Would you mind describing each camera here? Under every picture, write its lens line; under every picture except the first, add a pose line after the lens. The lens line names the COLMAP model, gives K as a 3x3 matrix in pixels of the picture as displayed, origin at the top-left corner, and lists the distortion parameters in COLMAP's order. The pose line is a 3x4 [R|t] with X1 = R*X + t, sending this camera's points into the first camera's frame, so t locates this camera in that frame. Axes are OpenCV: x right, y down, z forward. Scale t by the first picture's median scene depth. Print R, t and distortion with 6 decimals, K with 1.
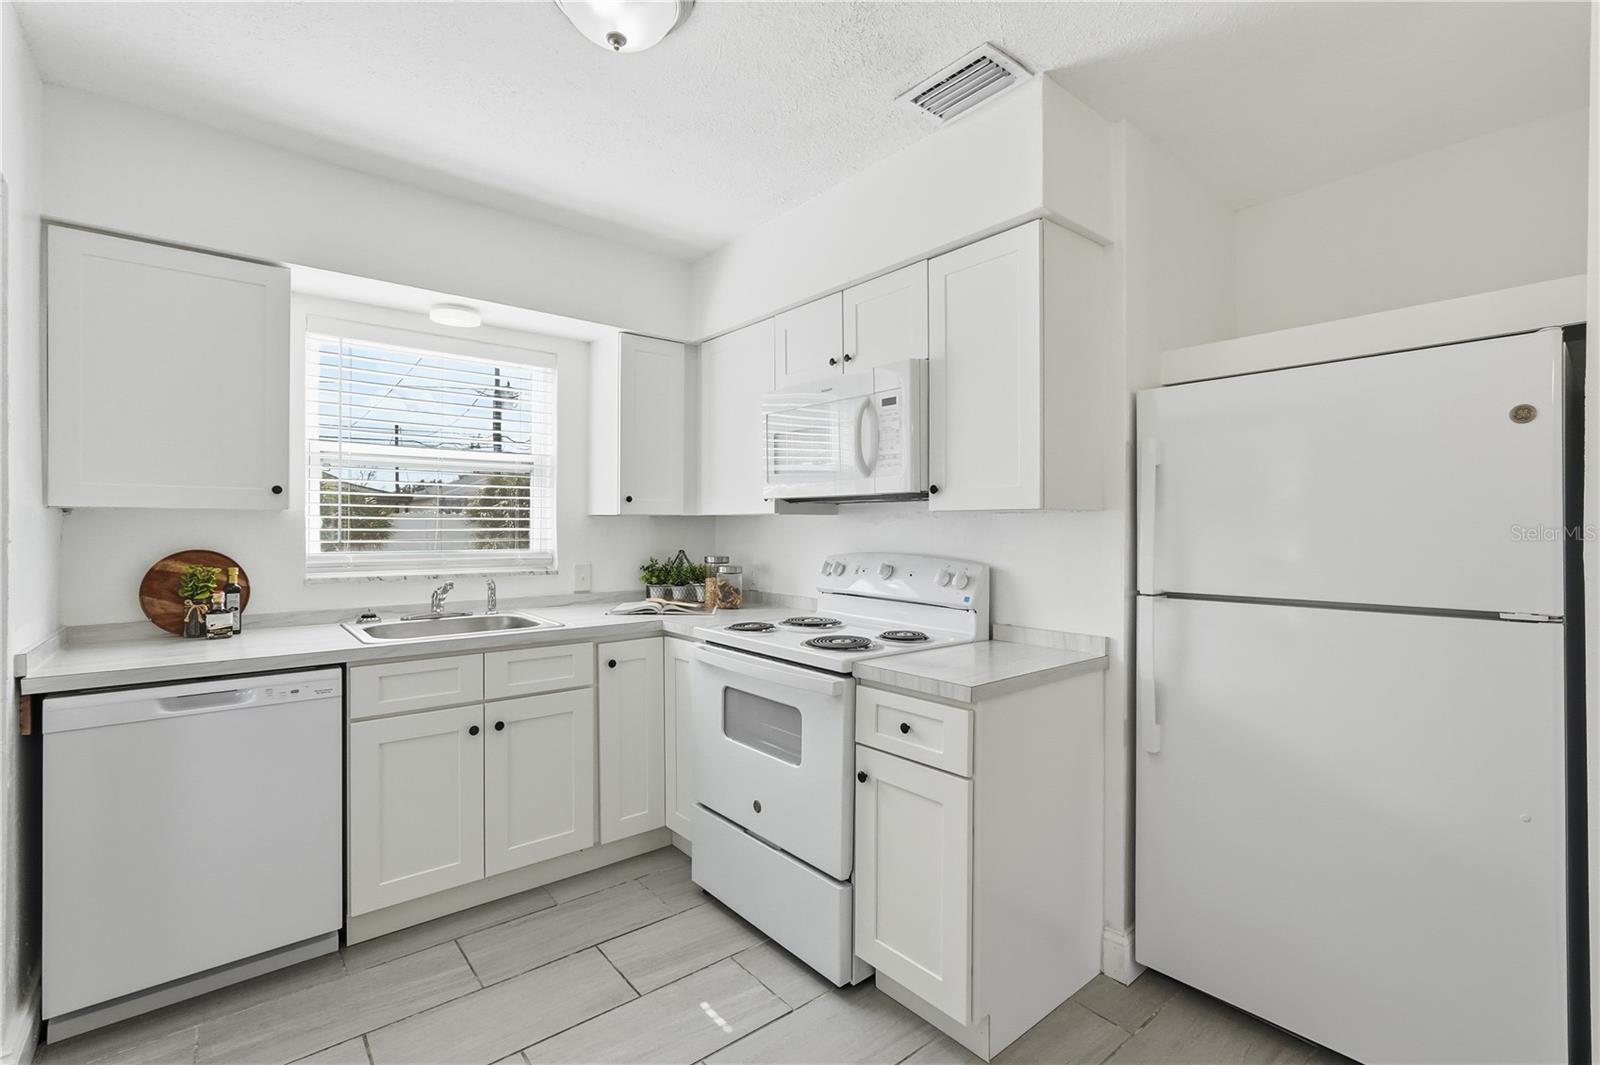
lens RADIAL K [[712.8, 0, 797.6], [0, 712.8, 523.9], [0, 0, 1]] dist [-0.011147, 0.003672]
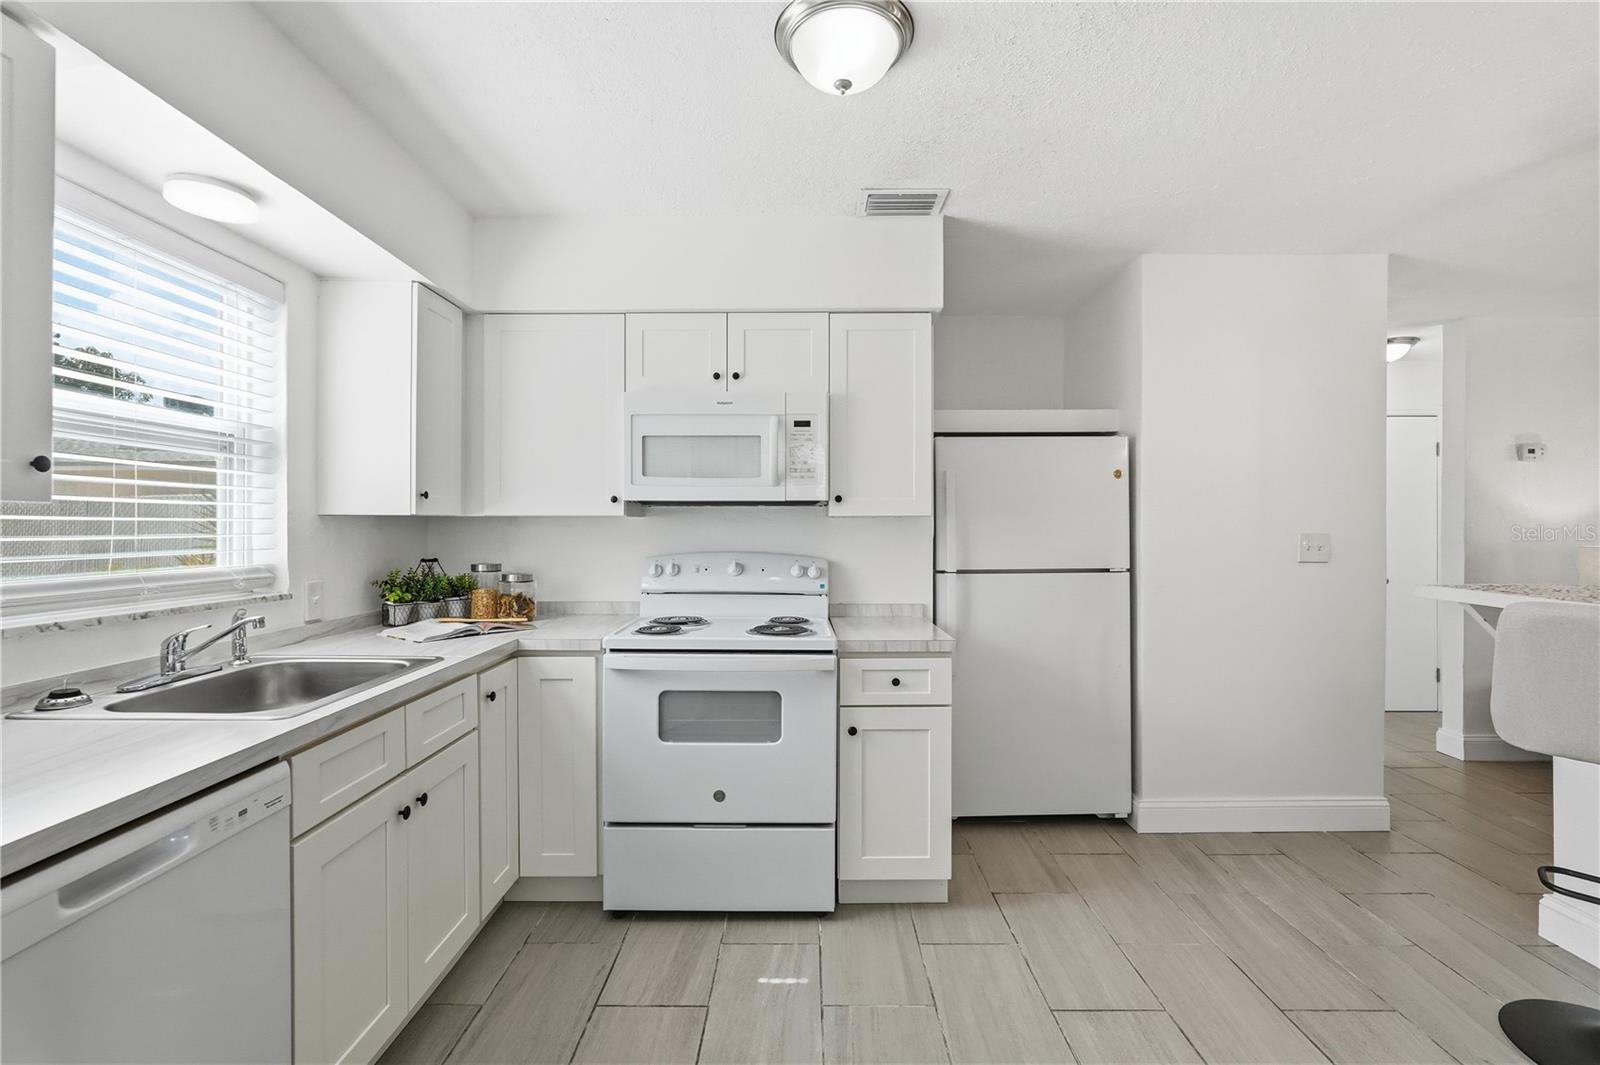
lens RADIAL K [[712.8, 0, 792.7], [0, 712.8, 524.8], [0, 0, 1]] dist [-0.011147, 0.003672]
pose [[0.639803, -0.001071, 0.768538, -0.742204], [-0.000041, 0.999999, 0.001428, -0.003934], [-0.768539, -0.000945, 0.639802, 0.231229]]
